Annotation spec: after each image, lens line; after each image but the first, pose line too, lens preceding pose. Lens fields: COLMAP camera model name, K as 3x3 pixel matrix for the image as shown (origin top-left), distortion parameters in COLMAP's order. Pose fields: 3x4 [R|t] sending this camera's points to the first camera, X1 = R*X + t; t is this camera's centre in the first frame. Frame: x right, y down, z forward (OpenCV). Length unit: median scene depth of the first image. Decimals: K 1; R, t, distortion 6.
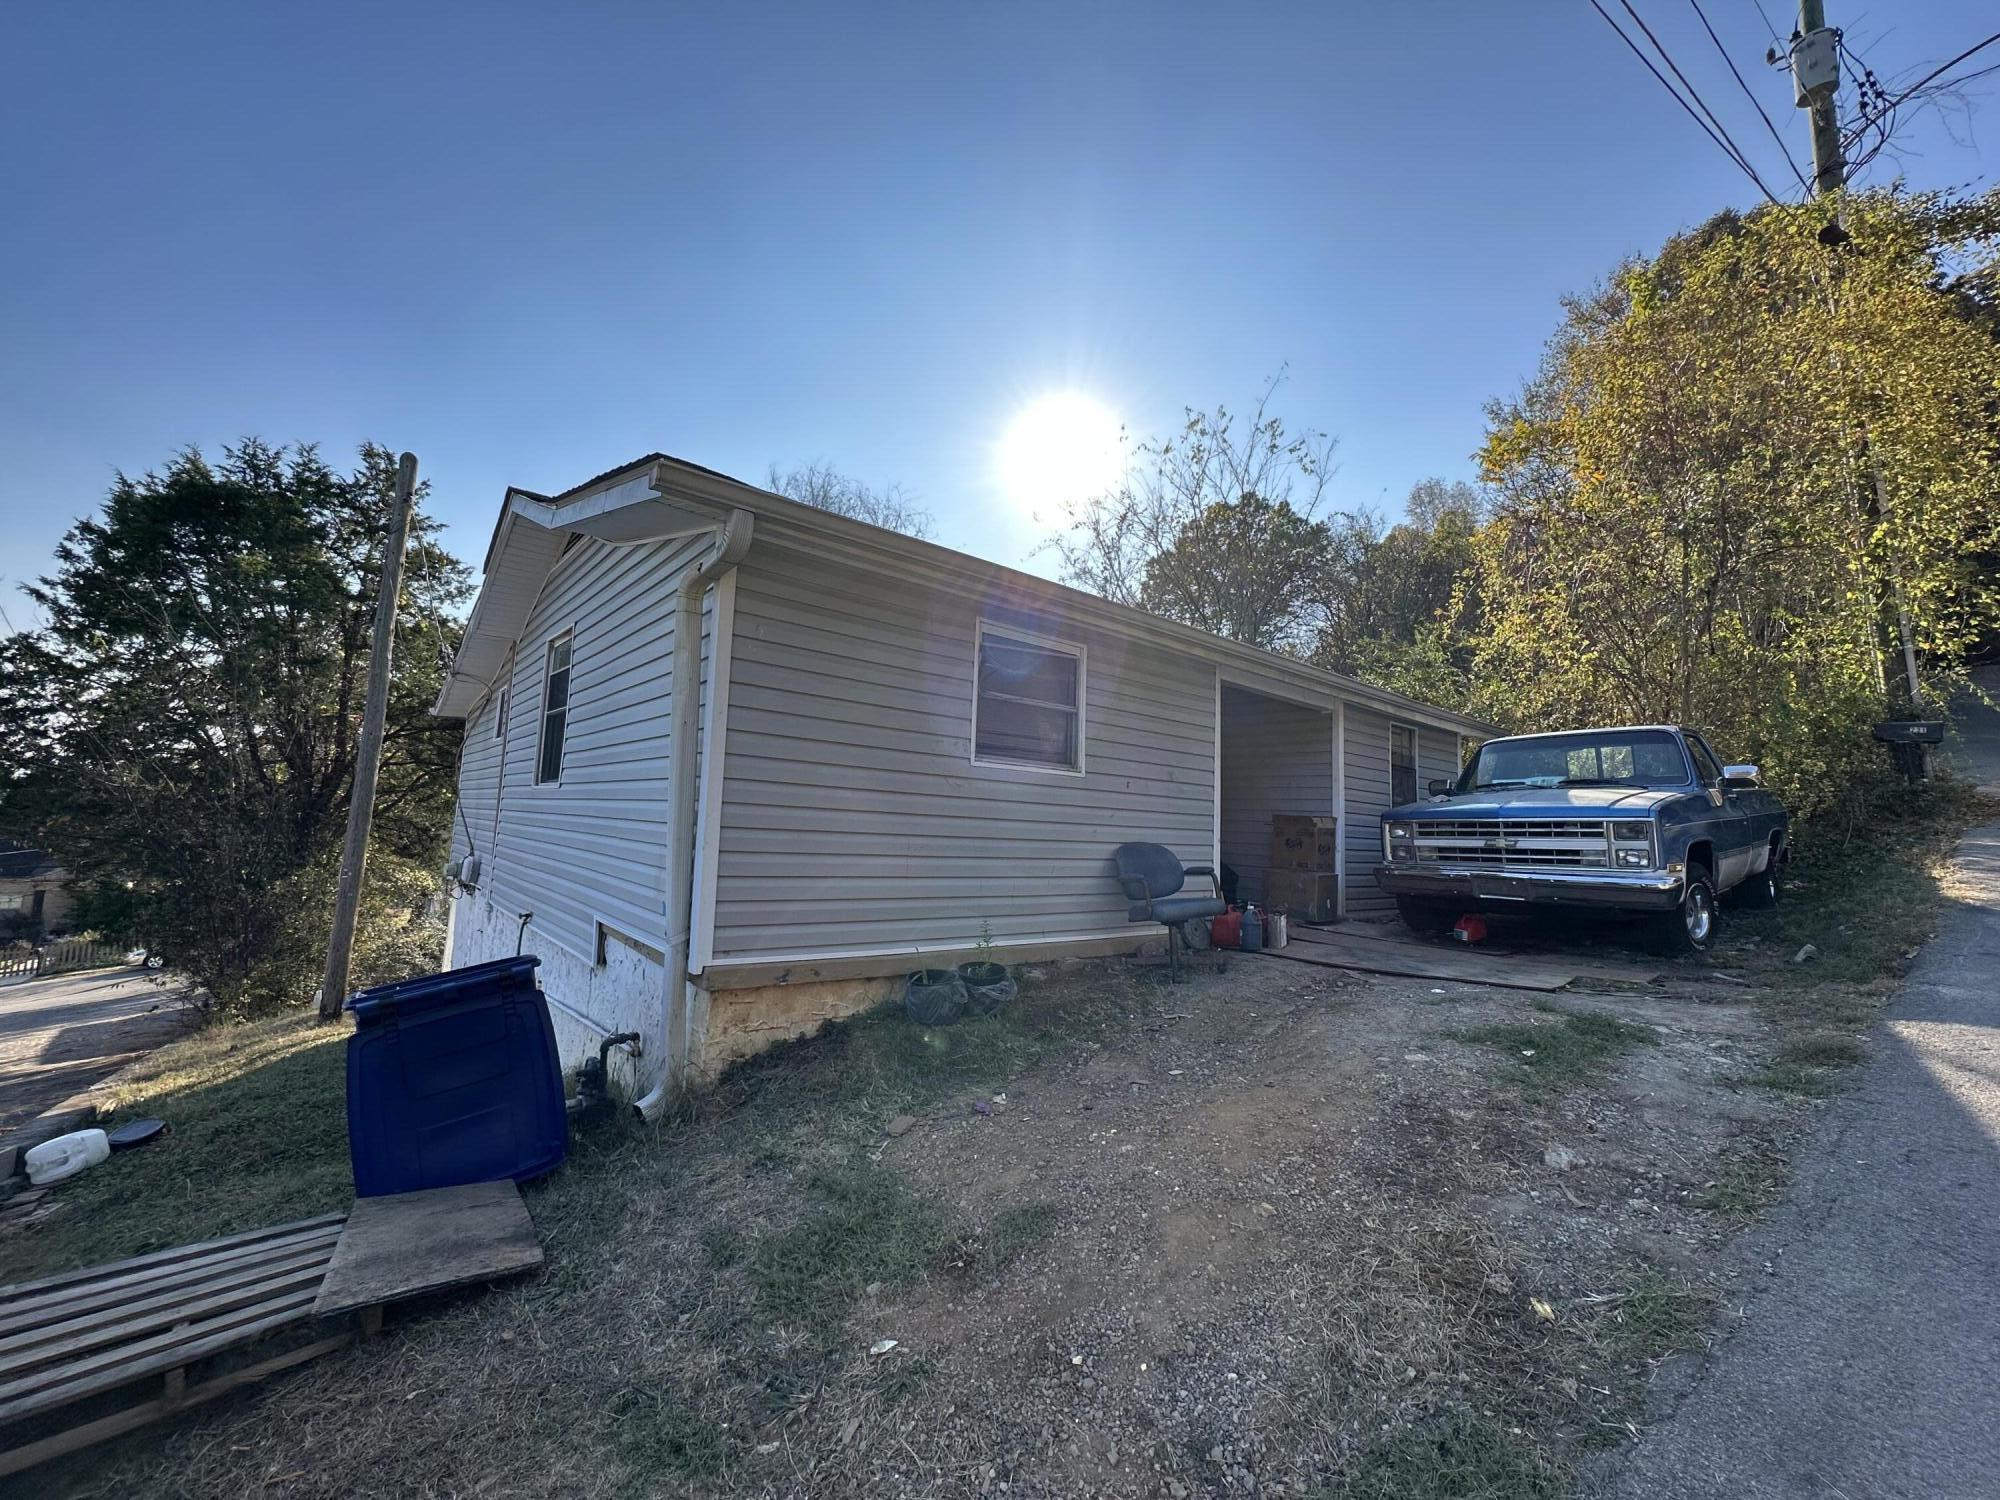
lens RADIAL K [[801.4, 0, 1004.7], [0, 801.4, 749.8], [0, 0, 1]] dist [-0.002371, -0.000373]
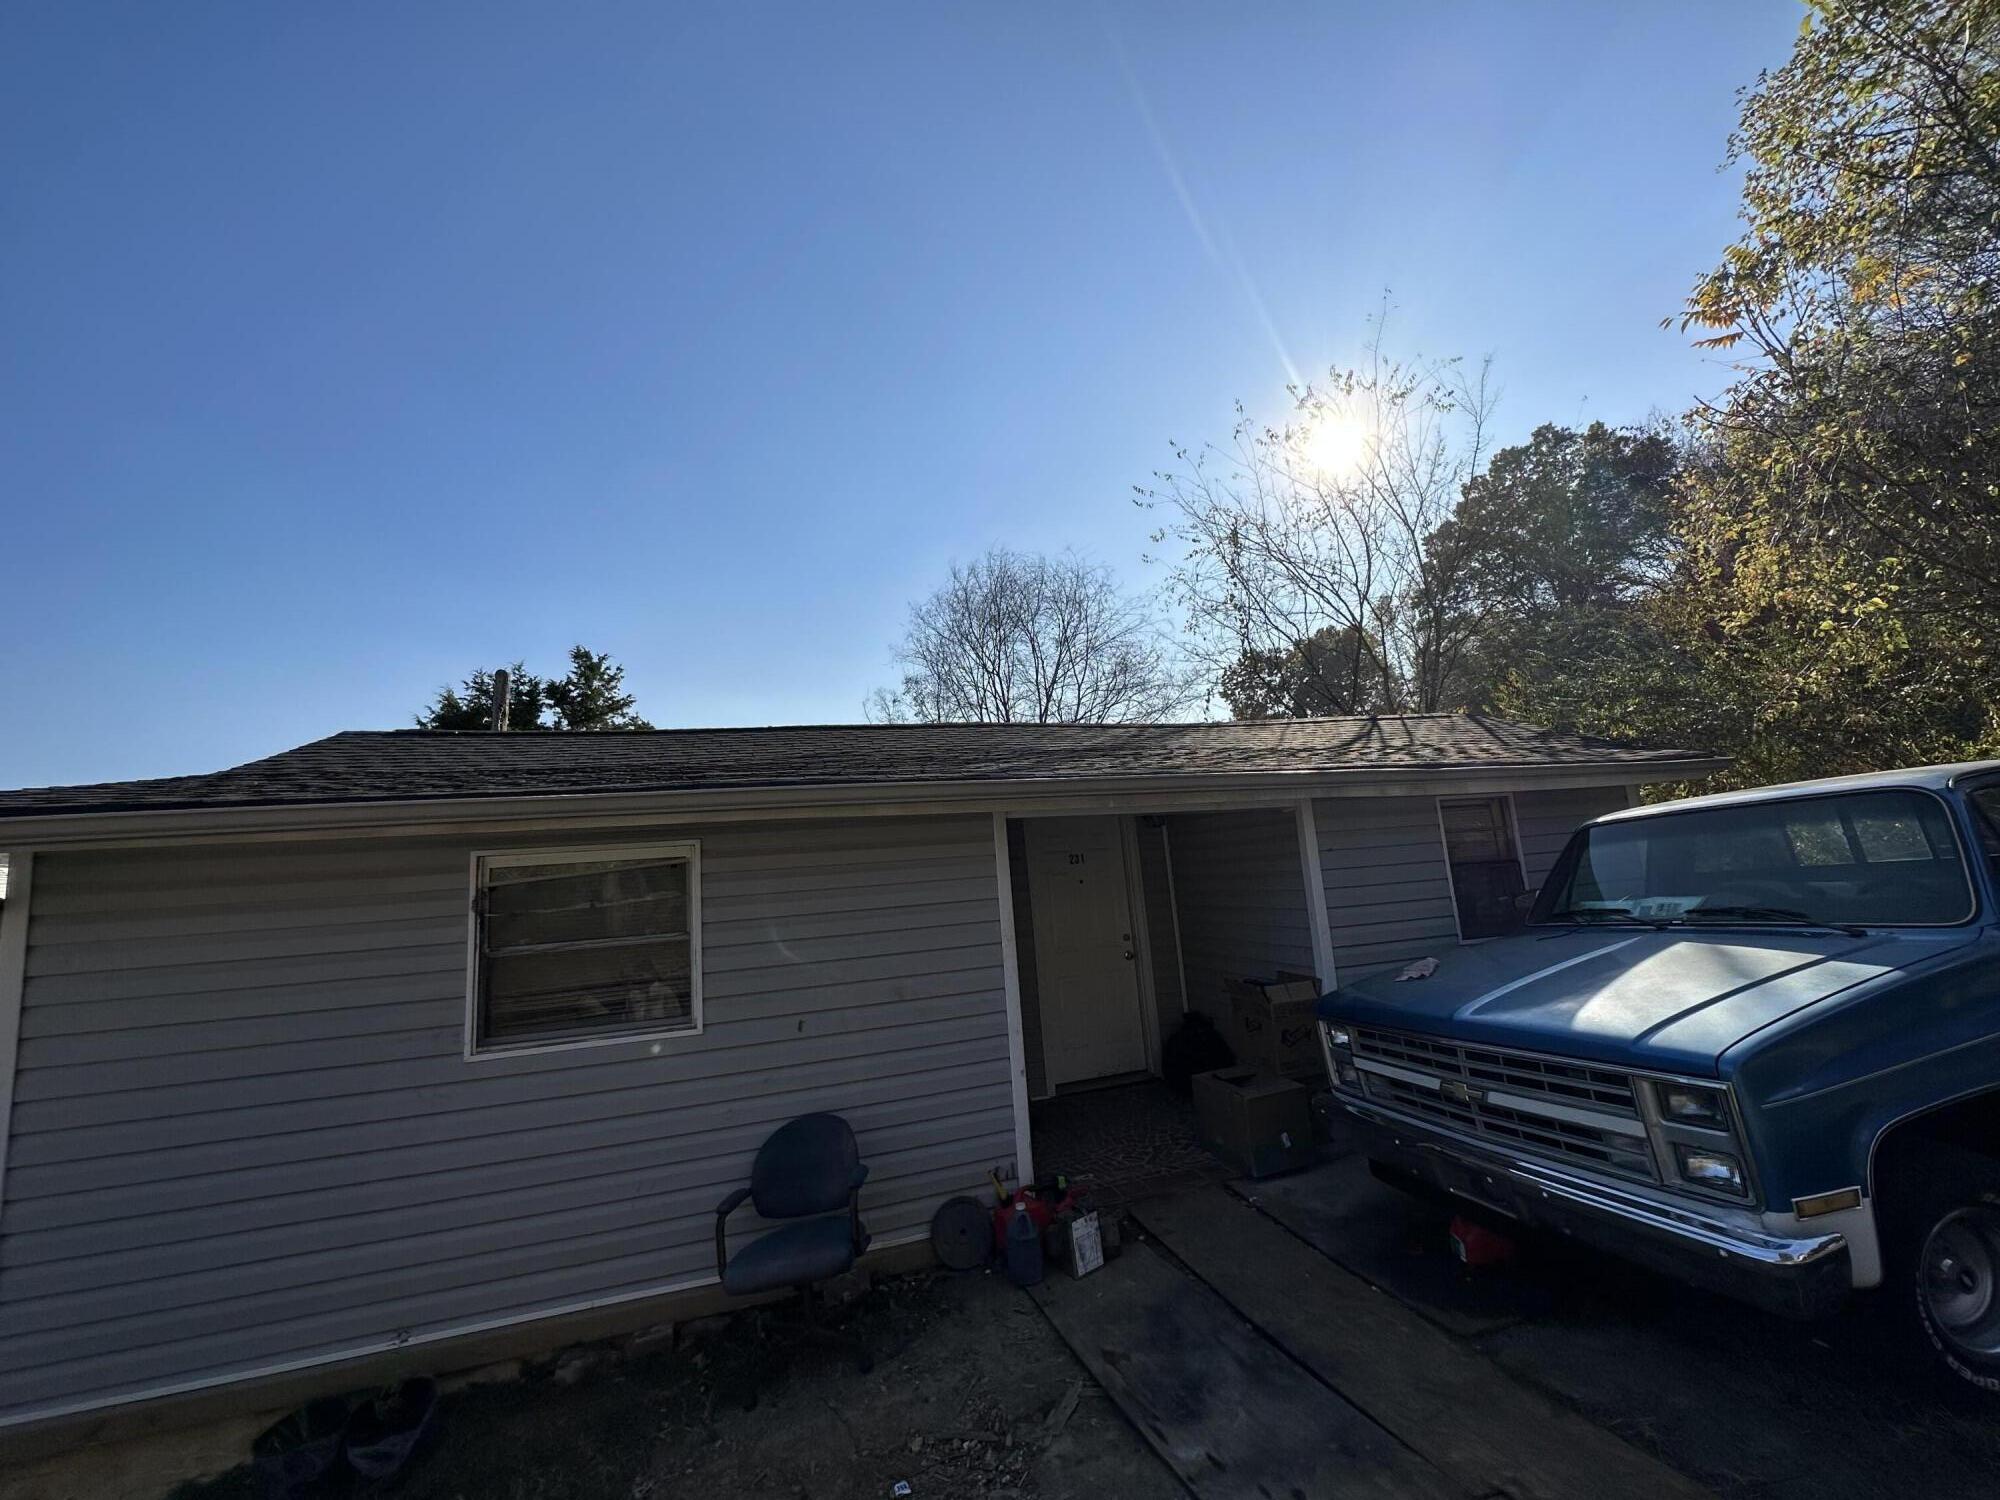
lens RADIAL K [[801.4, 0, 993.2], [0, 801.4, 752.8], [0, 0, 1]] dist [-0.002371, -0.000373]
pose [[0.912603, -0.172307, -0.370764, 0.180627], [0.151914, 0.984838, -0.083766, -0.031067], [0.379575, 0.020121, 0.924942, 0.129287]]
